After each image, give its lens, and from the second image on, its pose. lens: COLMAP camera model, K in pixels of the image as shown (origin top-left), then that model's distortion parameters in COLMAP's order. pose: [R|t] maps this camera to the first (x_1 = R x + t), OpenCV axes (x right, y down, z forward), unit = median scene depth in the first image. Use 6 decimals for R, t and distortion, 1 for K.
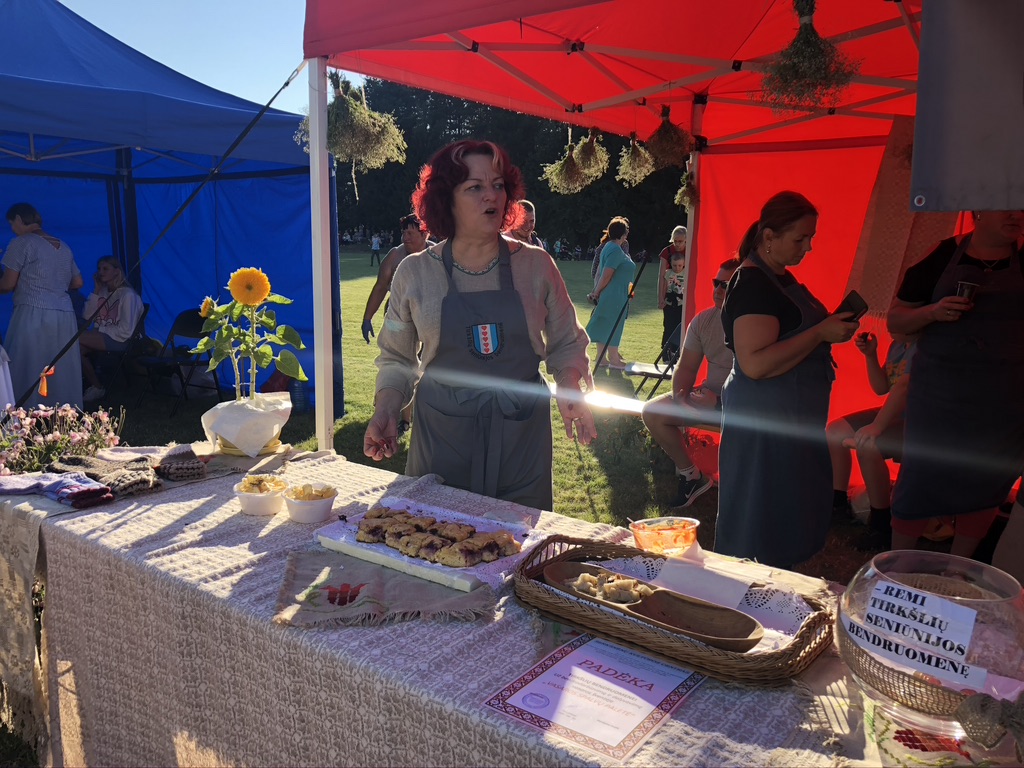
lens RADIAL K [[823.5, 0, 512.0], [0, 823.5, 384.0], [0, 0, 1]] dist [0.002107, 0.012367]
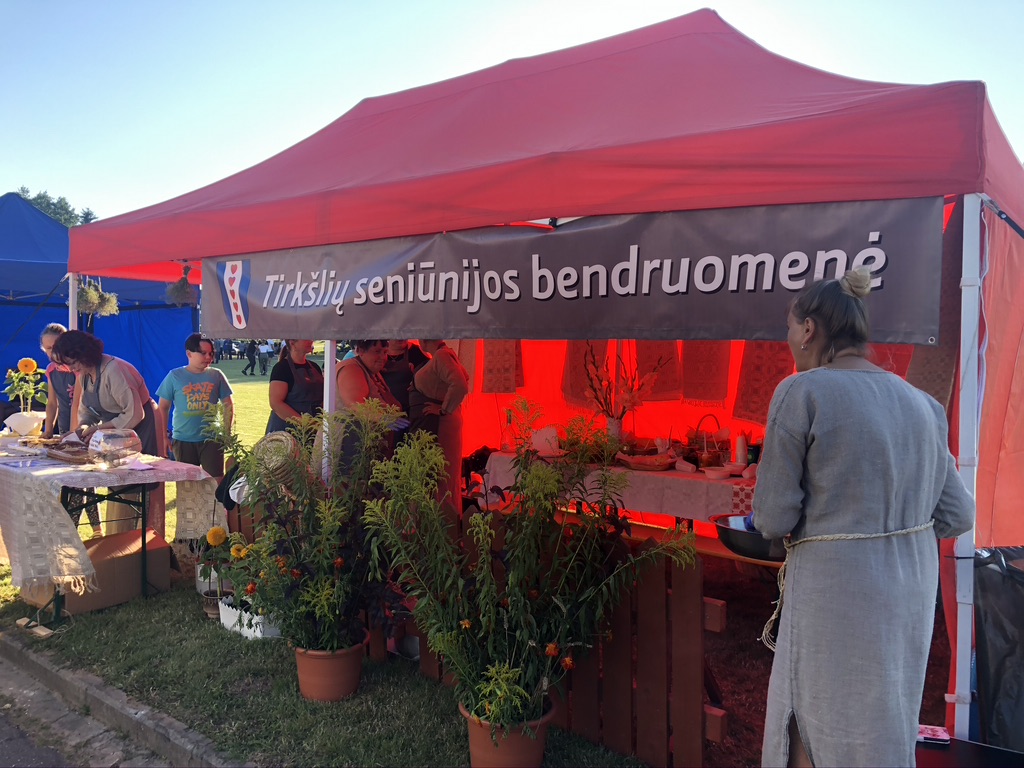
lens RADIAL K [[820.7, 0, 517.3], [0, 820.7, 380.0], [0, 0, 1]] dist [0.014721, -0.017309]
pose [[0.999294, 0.013153, -0.035197, 1.454060], [-0.017968, 0.989961, -0.140193, 0.286966], [0.033000, 0.140726, 0.989498, -1.622184]]
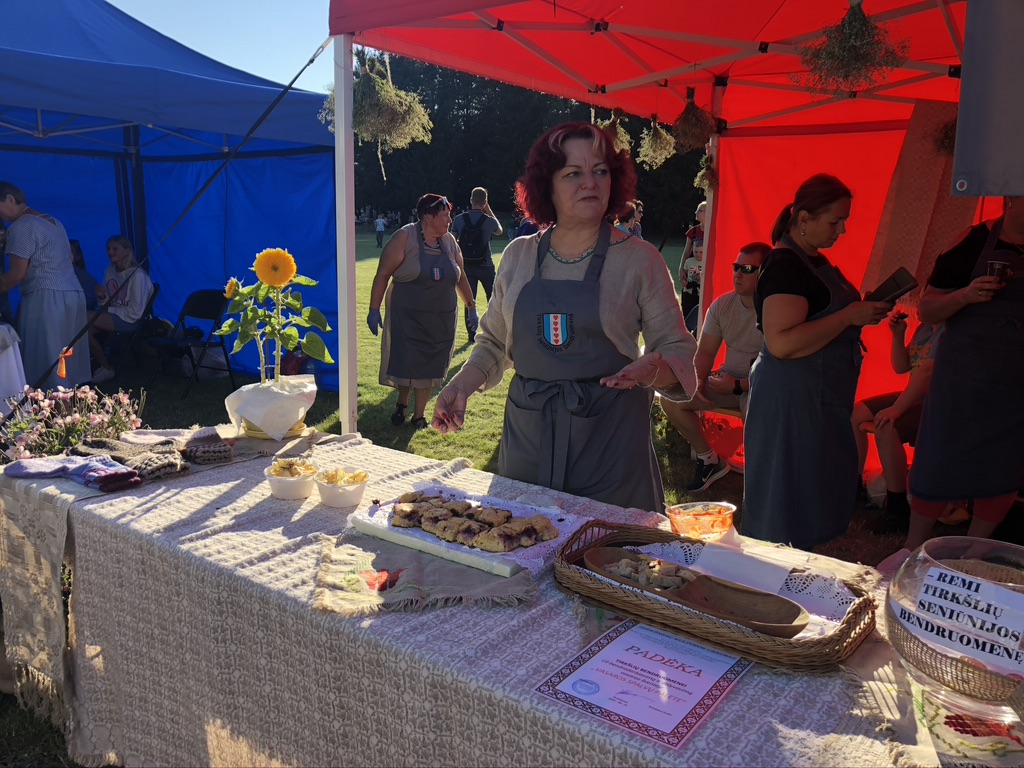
lens RADIAL K [[820.7, 0, 517.3], [0, 820.7, 380.0], [0, 0, 1]] dist [0.014721, -0.017309]
pose [[0.999836, 0.004152, 0.017652, -0.055331], [-0.004454, 0.999844, 0.017101, -0.002206], [-0.017579, -0.017177, 0.999698, 0.011841]]
